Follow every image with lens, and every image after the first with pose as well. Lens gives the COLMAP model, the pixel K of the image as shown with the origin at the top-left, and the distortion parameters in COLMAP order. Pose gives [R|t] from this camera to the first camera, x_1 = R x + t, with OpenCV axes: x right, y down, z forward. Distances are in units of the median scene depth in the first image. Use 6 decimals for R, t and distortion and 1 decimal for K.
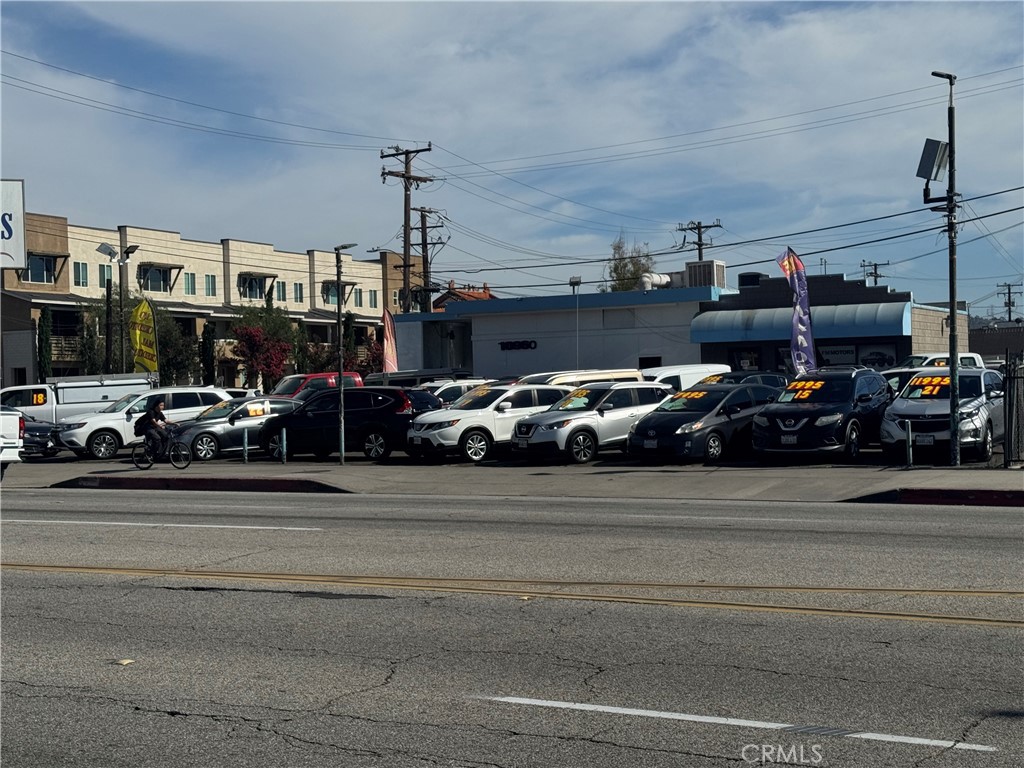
lens RADIAL K [[1587.1, 0, 509.4], [0, 1587.1, 383.2], [0, 0, 1]] dist [0.172027, -0.175265]
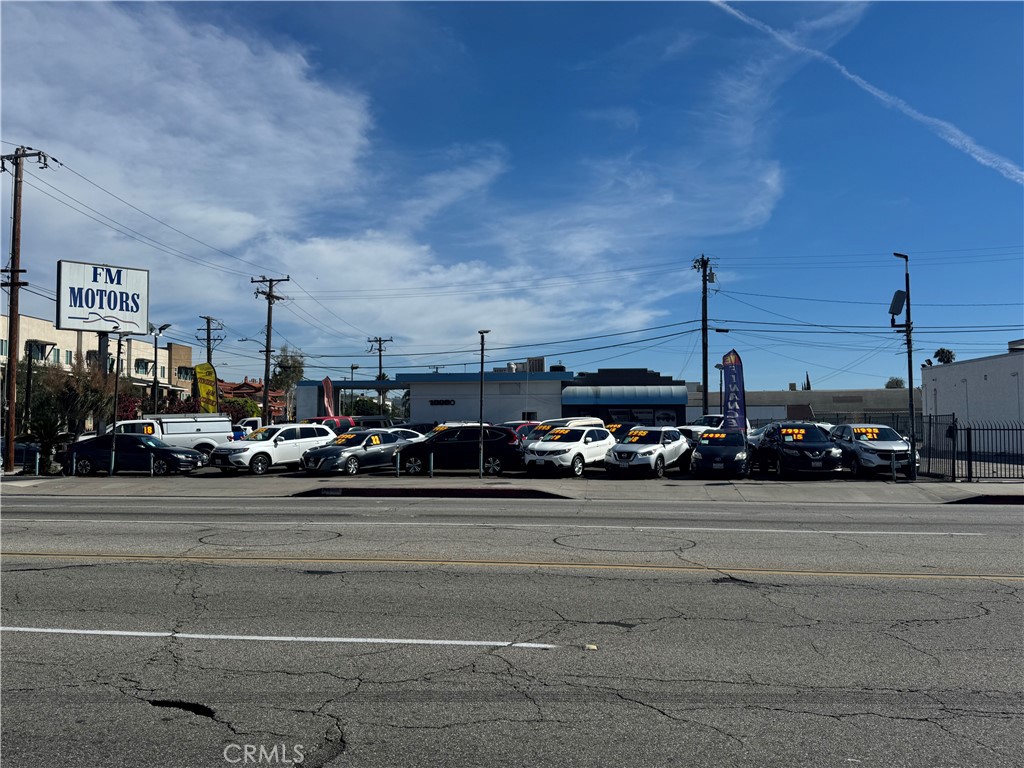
lens RADIAL K [[843.5, 0, 512.0], [0, 843.5, 384.0], [0, 0, 1]] dist [0.141938, -0.222415]
pose [[0.912302, 0.042793, 0.407276, -0.389641], [-0.020237, 0.998021, -0.059532, 0.009712], [-0.409017, 0.046069, 0.911363, 0.261871]]
